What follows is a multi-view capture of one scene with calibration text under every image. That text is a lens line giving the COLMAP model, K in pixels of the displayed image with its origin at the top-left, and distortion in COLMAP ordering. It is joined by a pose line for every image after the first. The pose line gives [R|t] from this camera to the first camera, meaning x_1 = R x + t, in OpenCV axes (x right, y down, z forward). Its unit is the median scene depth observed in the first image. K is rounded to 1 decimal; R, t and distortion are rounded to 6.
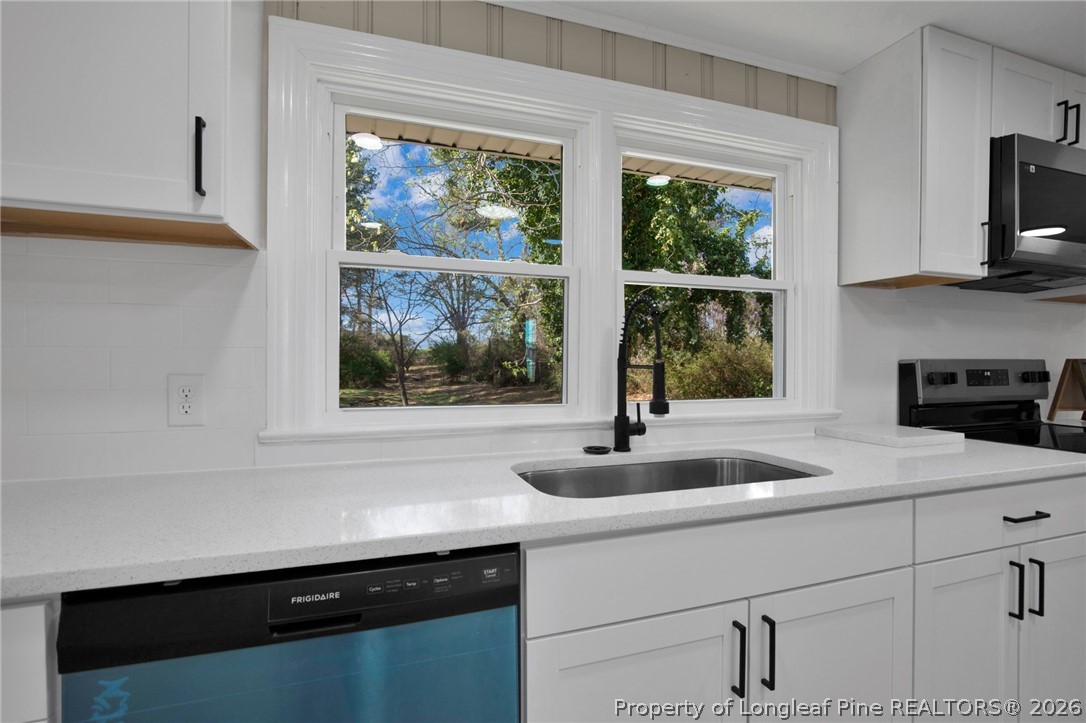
lens RADIAL K [[499.7, 0, 545.6], [0, 499.7, 366.3], [0, 0, 1]] dist [0.000421, 0.000257]
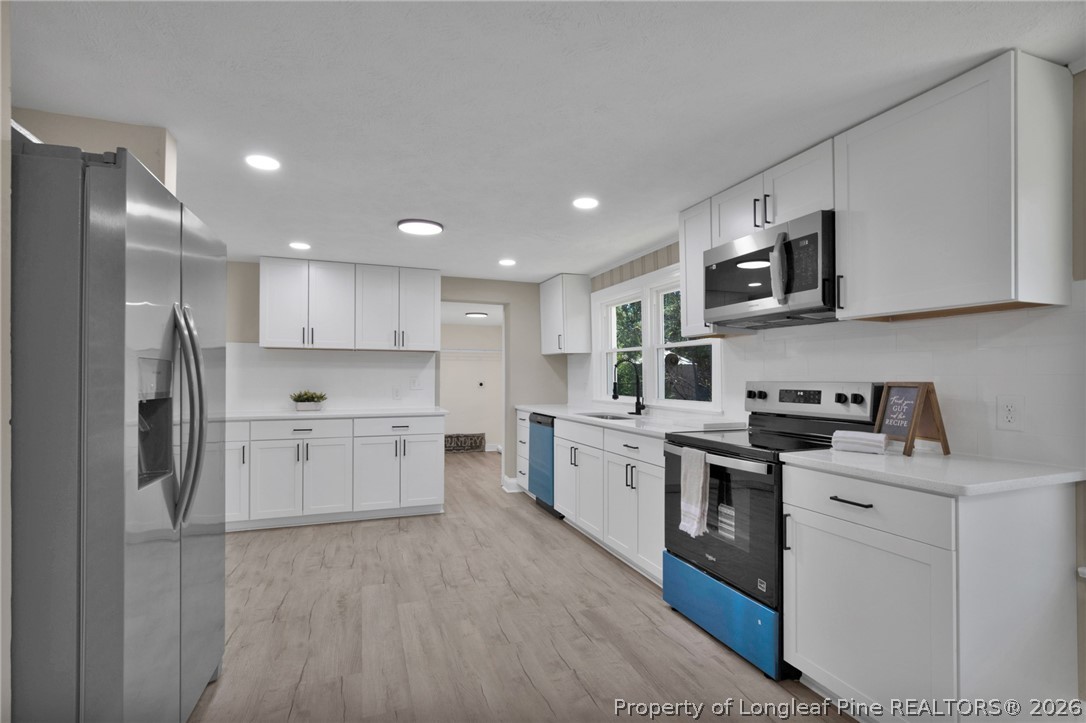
lens RADIAL K [[499.7, 0, 545.6], [0, 499.7, 366.3], [0, 0, 1]] dist [0.000421, 0.000257]
pose [[0.030870, -0.019704, -0.999329, 2.812101], [0.003402, 0.999802, -0.019608, -0.041751], [0.999518, -0.002794, 0.030931, 0.405139]]
